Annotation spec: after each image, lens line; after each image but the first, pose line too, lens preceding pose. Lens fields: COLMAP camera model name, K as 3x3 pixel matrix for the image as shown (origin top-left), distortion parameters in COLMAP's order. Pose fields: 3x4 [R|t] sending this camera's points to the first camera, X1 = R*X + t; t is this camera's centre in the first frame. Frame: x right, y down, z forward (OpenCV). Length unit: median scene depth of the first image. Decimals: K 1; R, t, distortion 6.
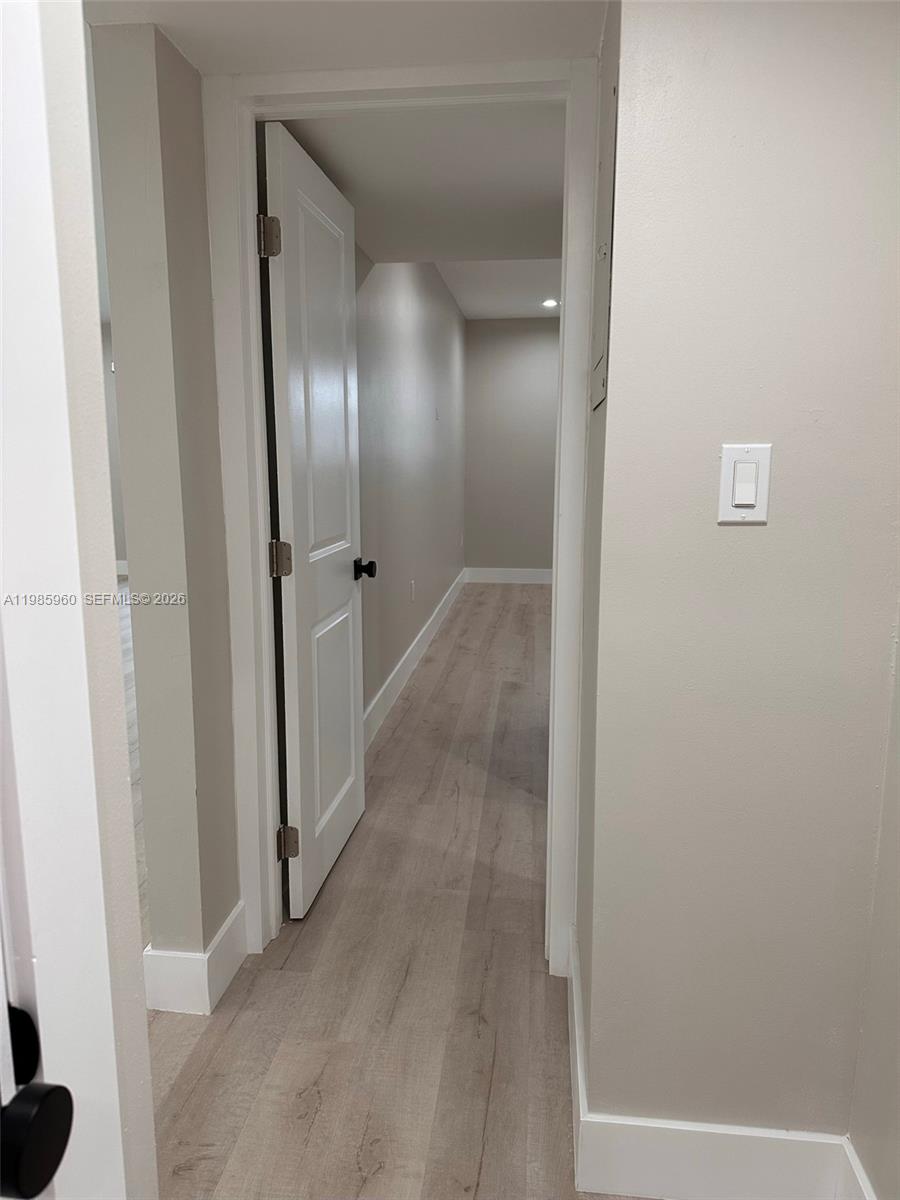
lens RADIAL K [[839.9, 0, 450.0], [0, 839.9, 600.0], [0, 0, 1]] dist [0.085463, -0.085360]
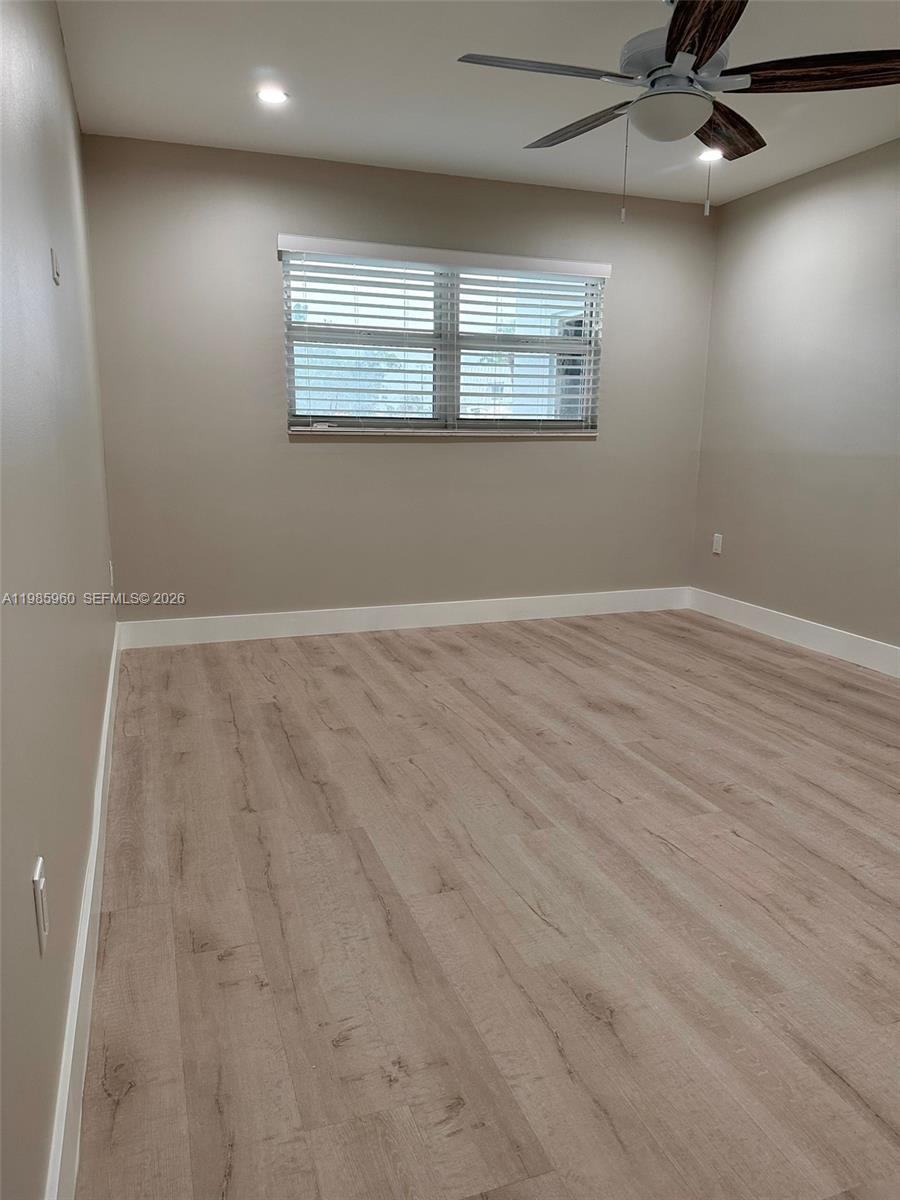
lens RADIAL K [[839.9, 0, 450.0], [0, 839.9, 600.0], [0, 0, 1]] dist [0.085463, -0.085360]
pose [[0.900097, -0.080201, 0.428244, -0.042441], [0.069687, 0.996759, 0.040201, -0.117341], [-0.430081, -0.006342, 0.902768, 0.834050]]
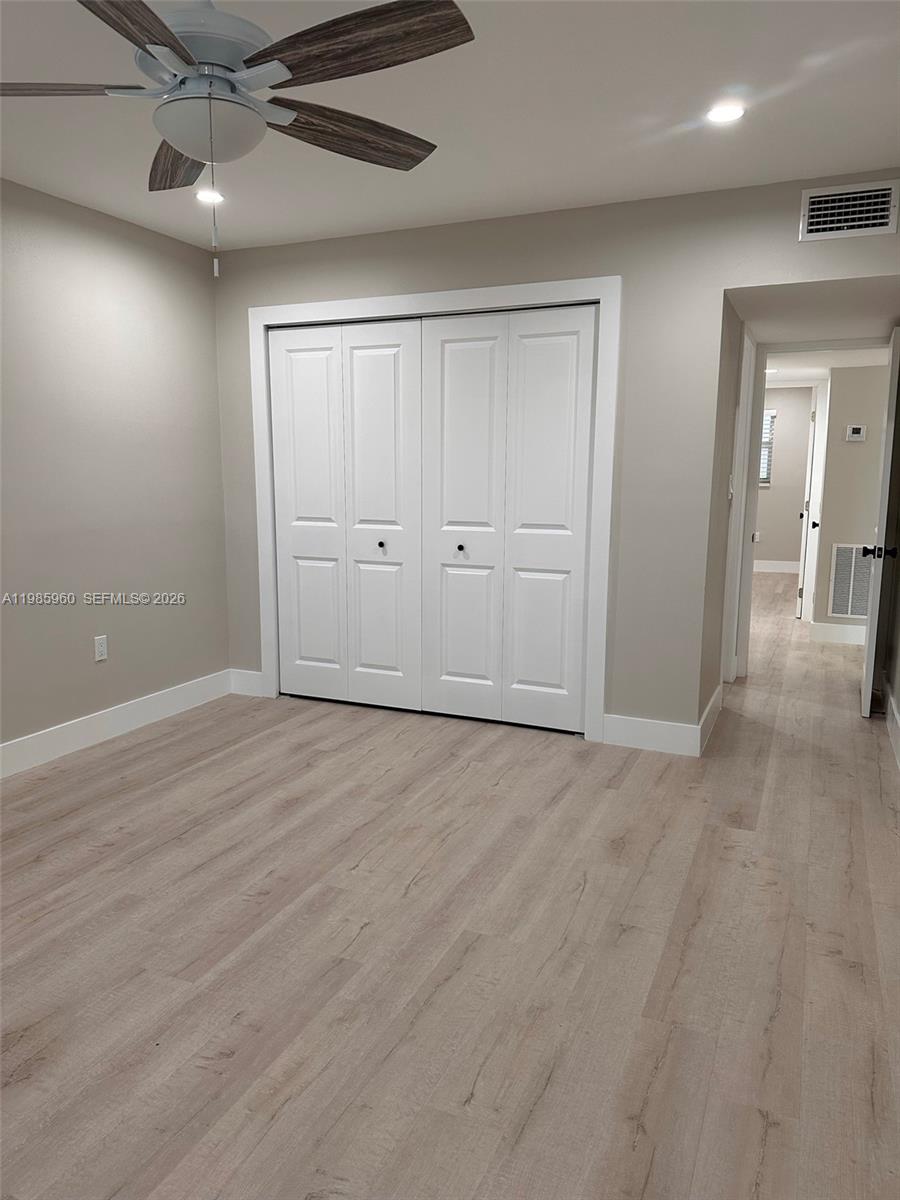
lens RADIAL K [[839.9, 0, 450.0], [0, 839.9, 600.0], [0, 0, 1]] dist [0.085463, -0.085360]
pose [[-0.953394, -0.057726, 0.296155, 0.113512], [0.041942, 0.946644, 0.319540, -0.327824], [-0.298799, 0.317069, -0.900103, 1.779895]]
